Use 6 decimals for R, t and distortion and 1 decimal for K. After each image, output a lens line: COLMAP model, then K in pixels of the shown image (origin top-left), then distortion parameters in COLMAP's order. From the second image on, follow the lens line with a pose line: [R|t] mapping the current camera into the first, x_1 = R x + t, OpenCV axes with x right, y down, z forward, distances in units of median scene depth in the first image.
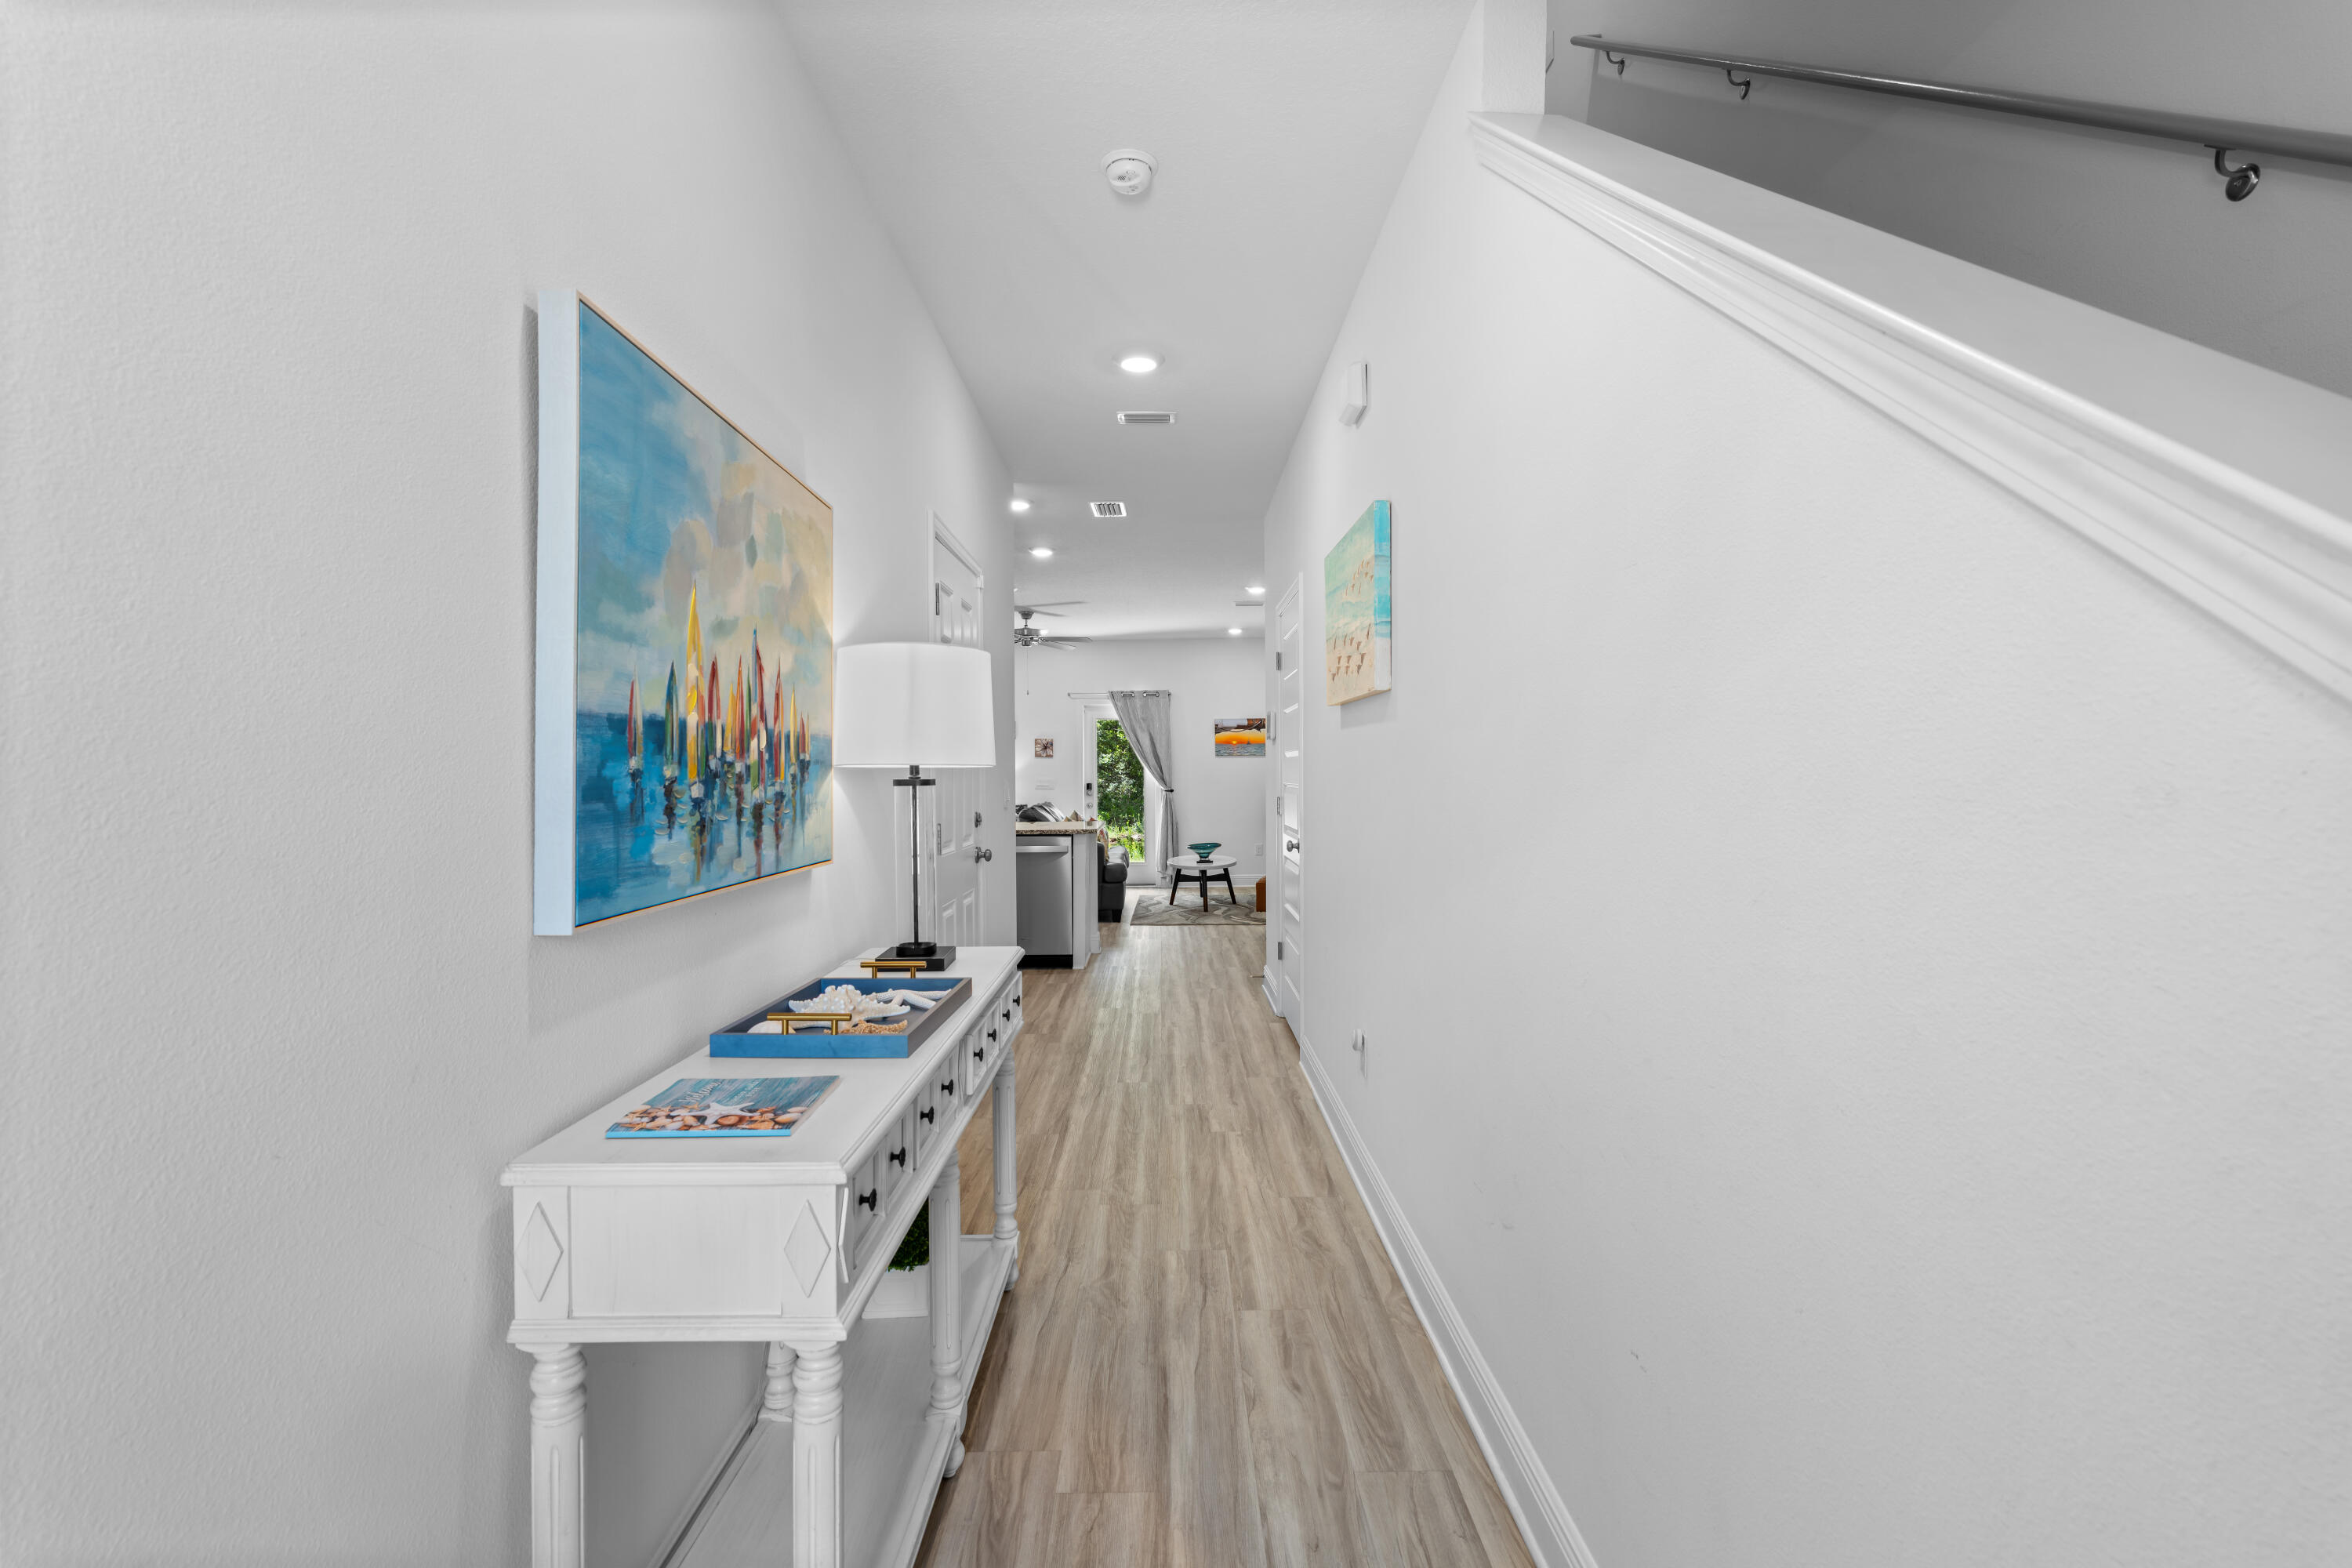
lens RADIAL K [[1065.0, 0, 1169.3], [0, 1065.0, 787.8], [0, 0, 1]] dist [-0.007294, 0.002153]
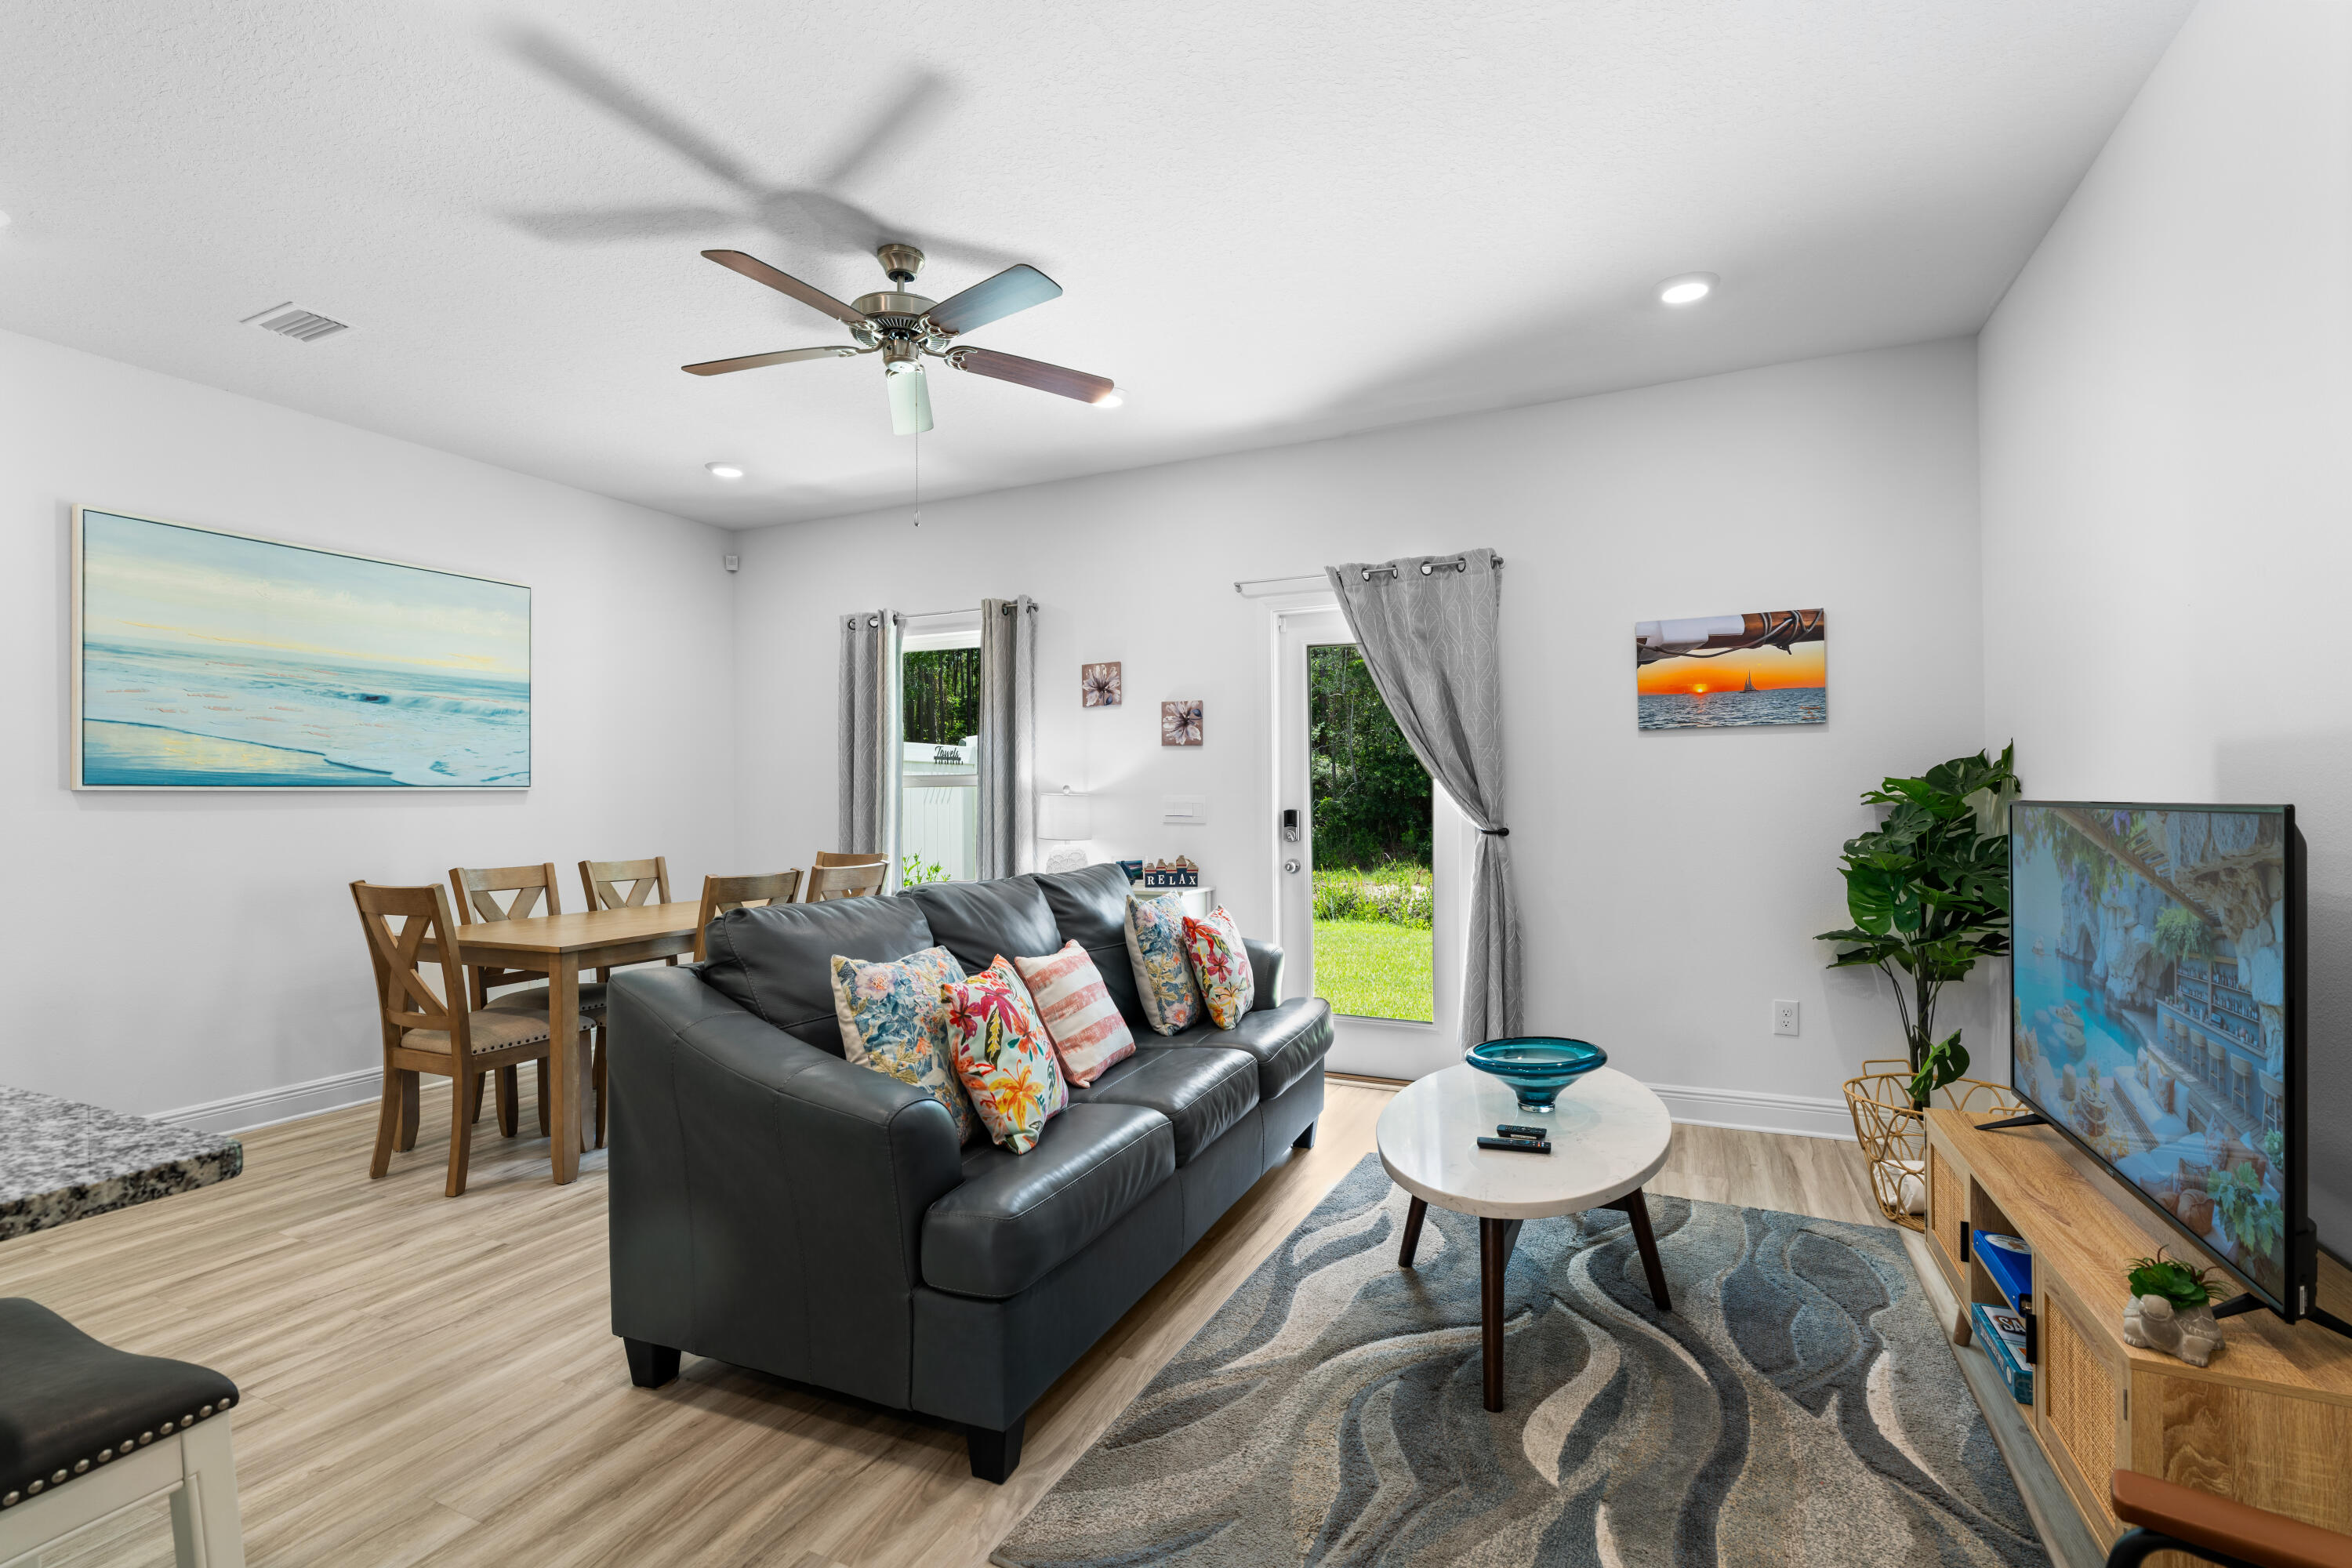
lens RADIAL K [[1065.0, 0, 1175.6], [0, 1065.0, 791.9], [0, 0, 1]] dist [-0.007294, 0.002153]
pose [[0.901531, -0.003917, -0.432697, 0.334803], [-0.002751, 0.999887, -0.014782, -0.029814], [0.432706, 0.014516, 0.901418, 3.708848]]
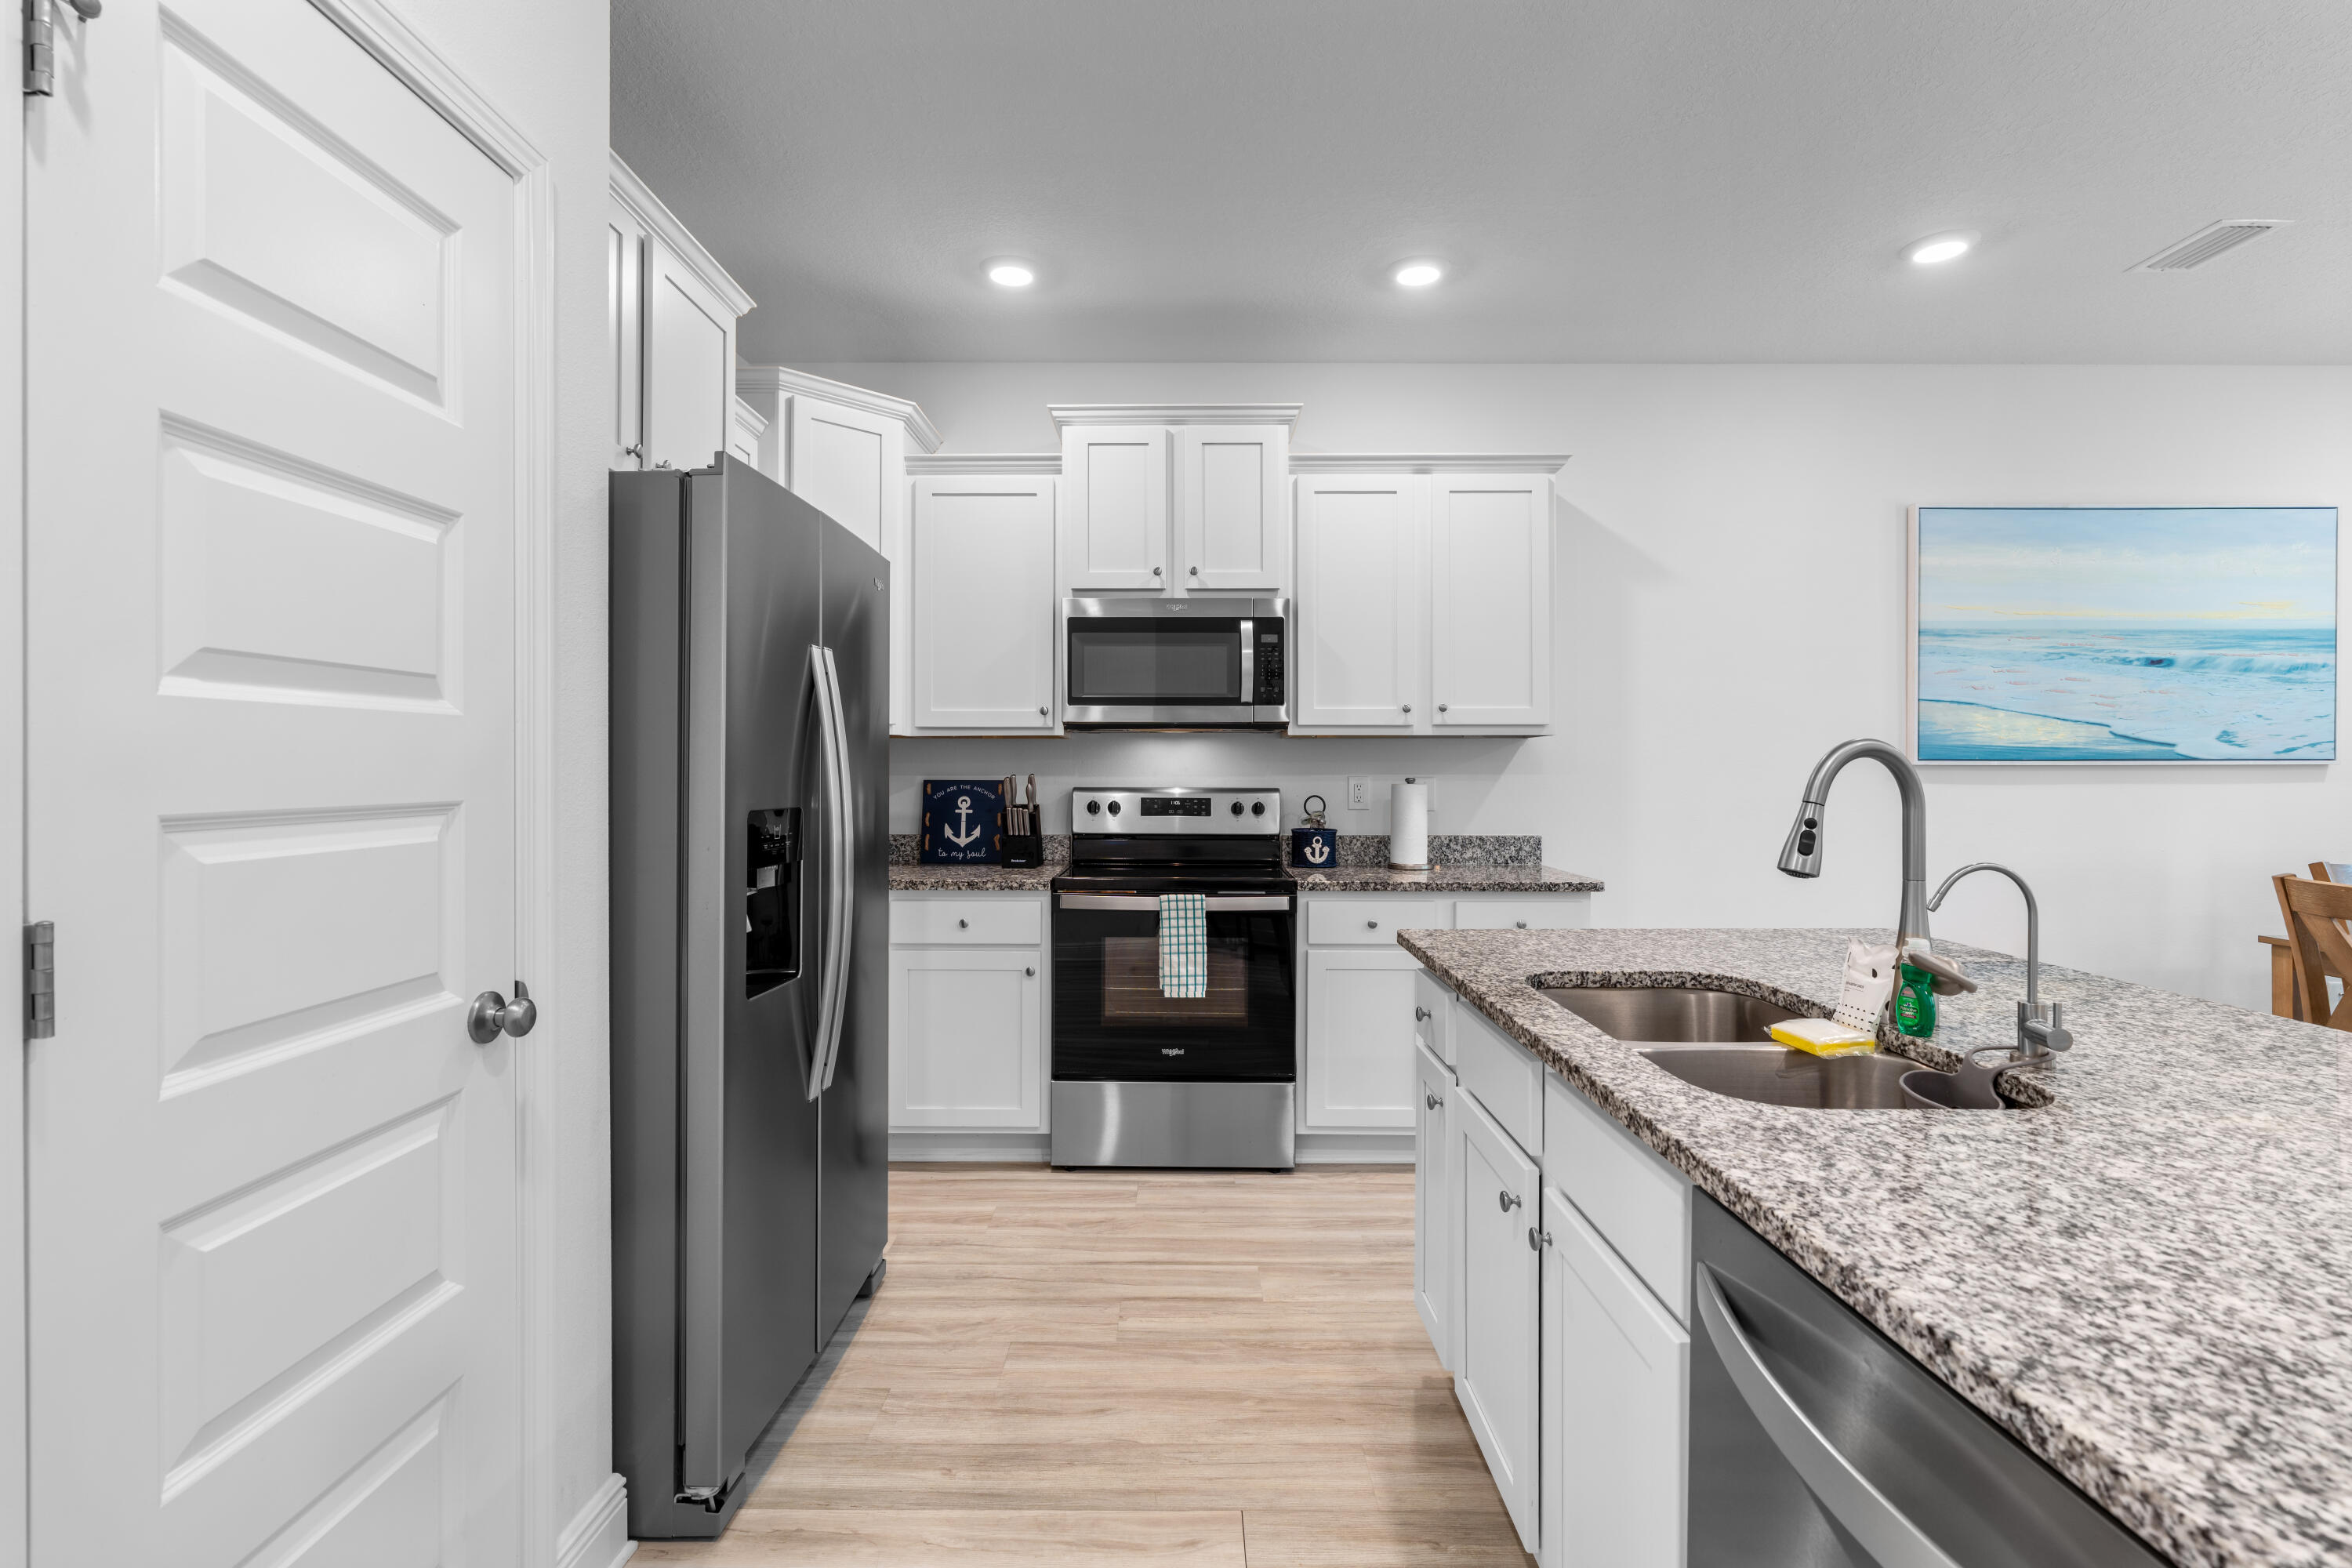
lens RADIAL K [[1065.0, 0, 1186.1], [0, 1065.0, 768.1], [0, 0, 1]] dist [-0.007294, 0.002153]
pose [[-0.012242, 0.006693, -0.999903, -0.114819], [-0.014190, 0.999876, 0.006867, -0.042259], [0.999824, 0.014273, -0.012145, 3.200988]]
